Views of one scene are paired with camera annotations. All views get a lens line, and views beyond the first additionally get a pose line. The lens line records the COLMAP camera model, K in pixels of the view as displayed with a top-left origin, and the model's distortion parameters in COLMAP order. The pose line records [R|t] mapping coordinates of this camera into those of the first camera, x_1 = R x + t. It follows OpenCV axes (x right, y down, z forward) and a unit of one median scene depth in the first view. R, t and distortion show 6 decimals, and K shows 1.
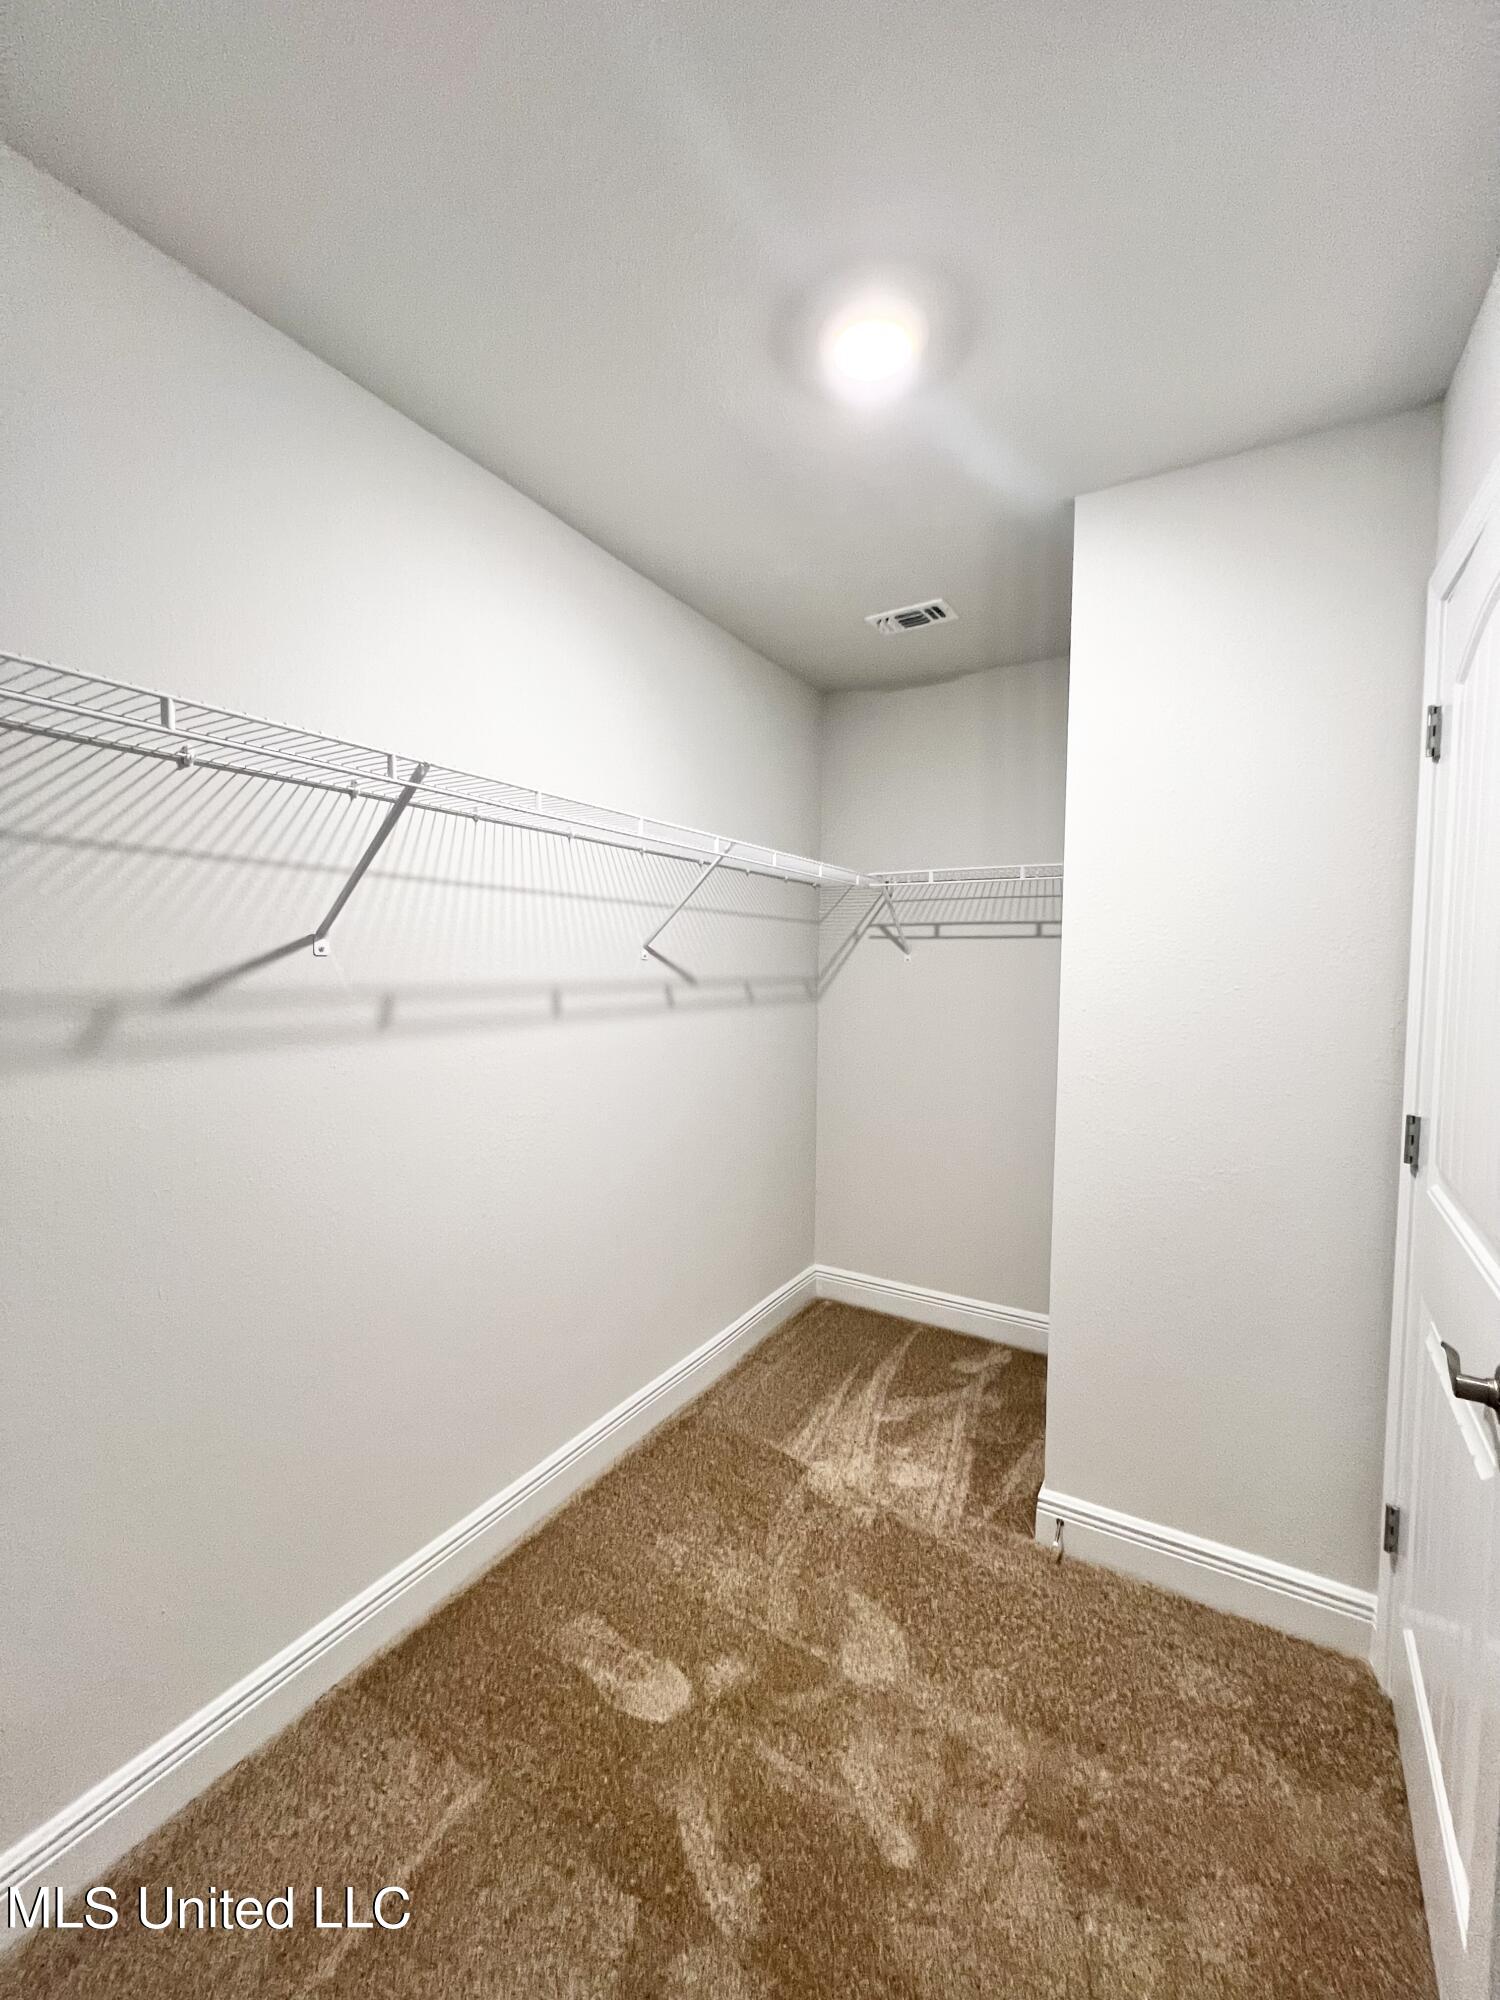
lens RADIAL K [[799.5, 0, 755.9], [0, 799.5, 998.0], [0, 0, 1]] dist [-0.003760, 0.000458]
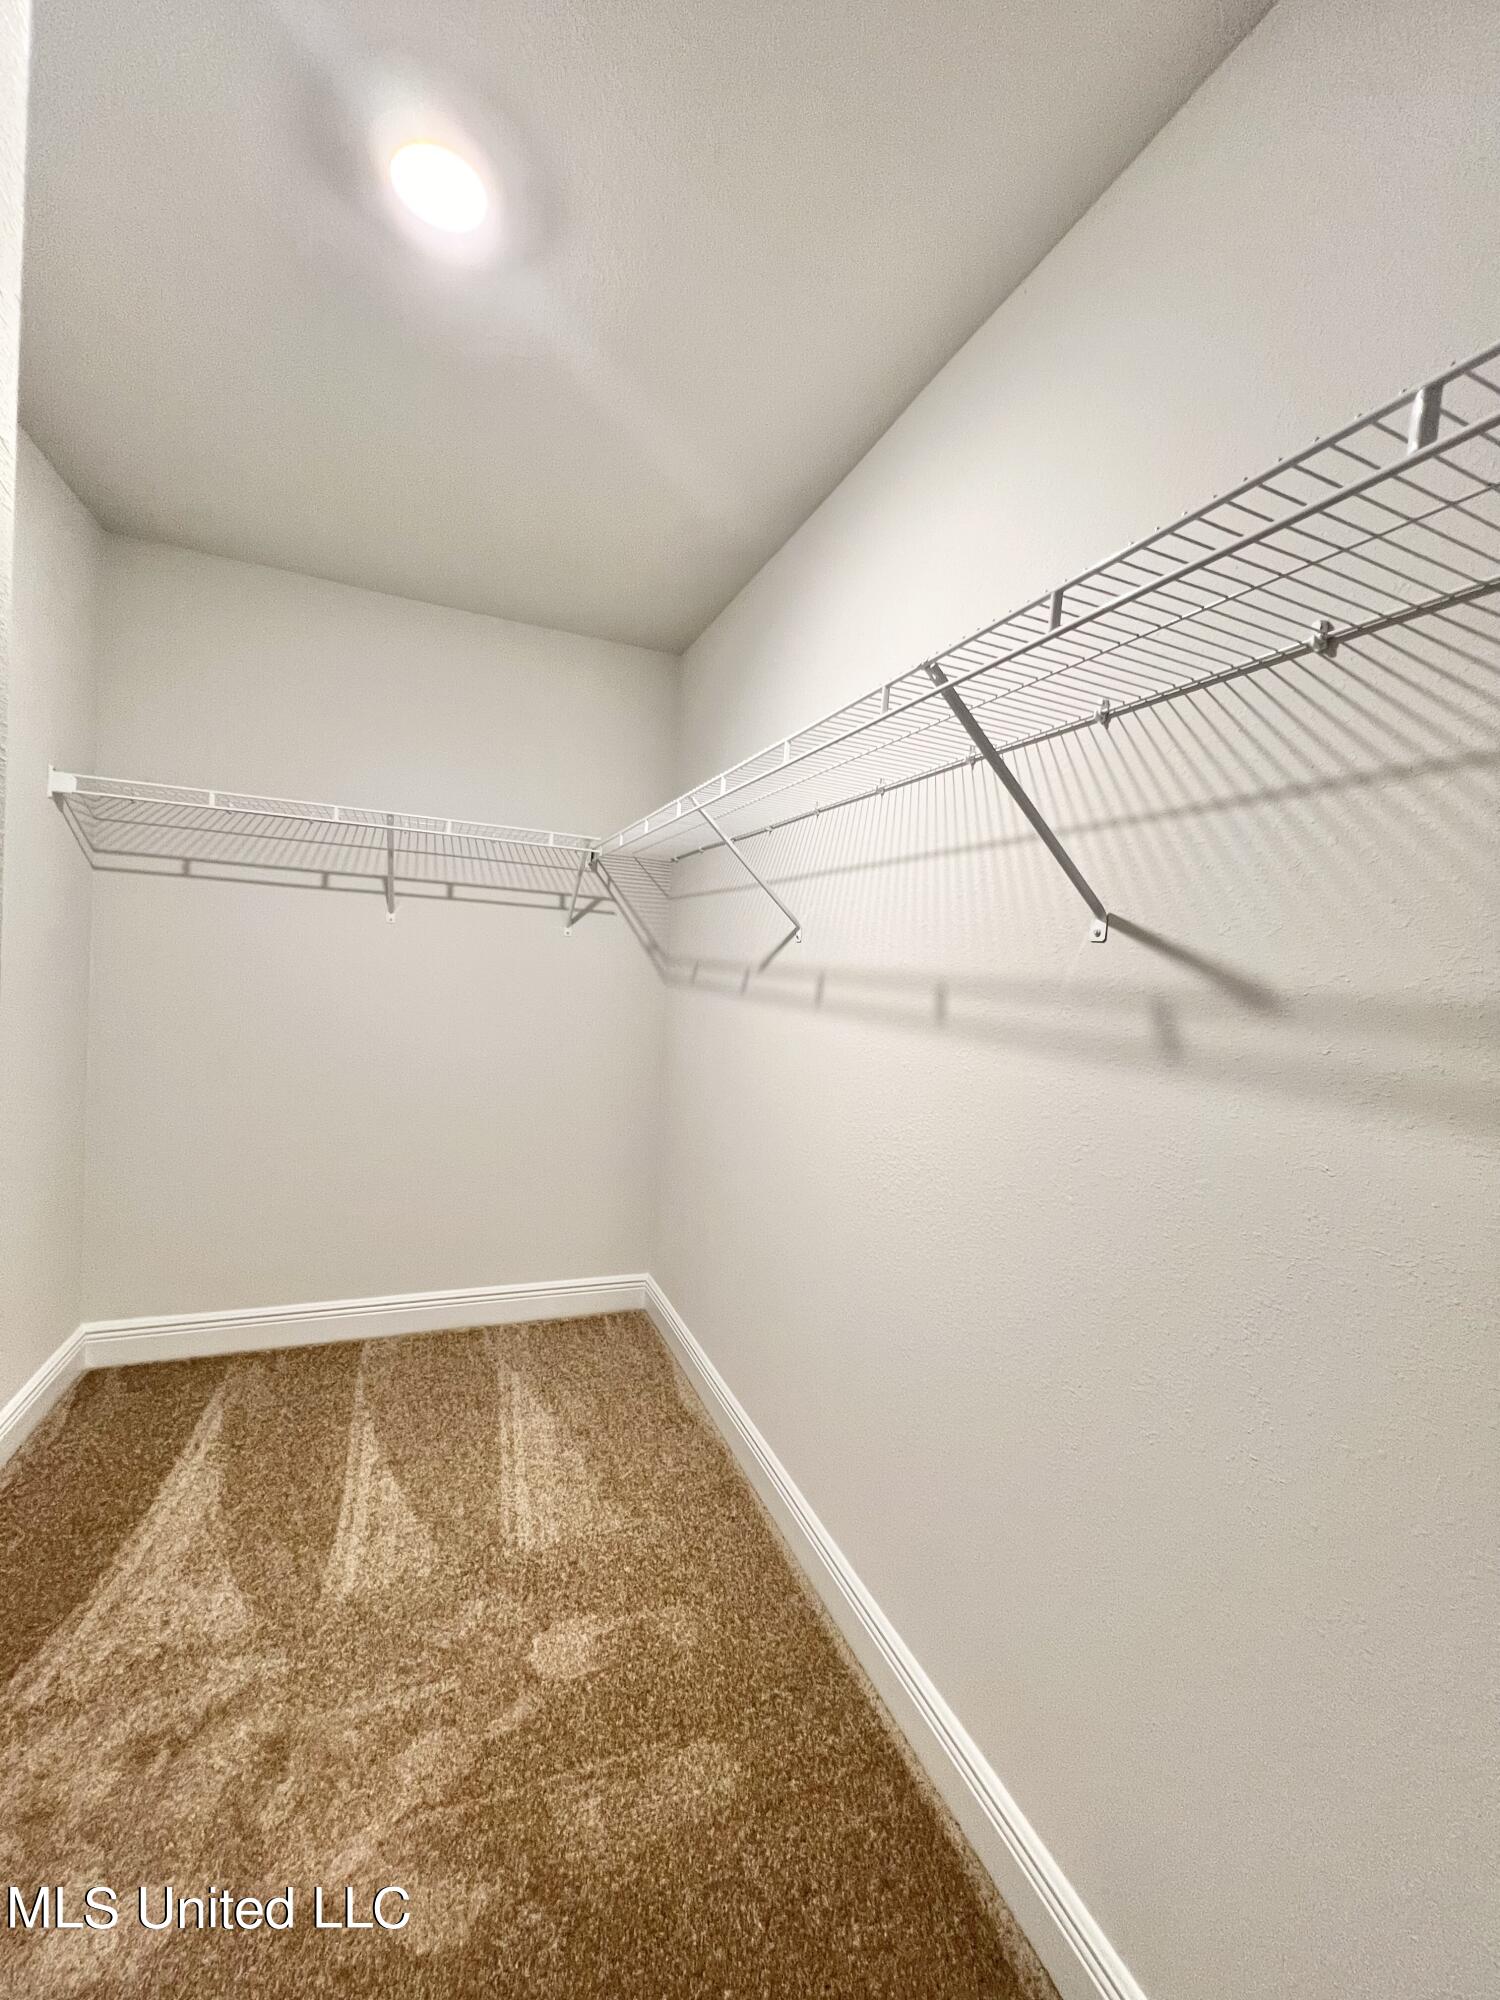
lens RADIAL K [[799.5, 0, 755.9], [0, 799.5, 998.0], [0, 0, 1]] dist [-0.003760, 0.000458]
pose [[-0.598704, -0.015719, -0.800816, 0.422701], [-0.108701, 0.992152, 0.061792, -0.025298], [0.793560, 0.124044, -0.595714, 1.294578]]
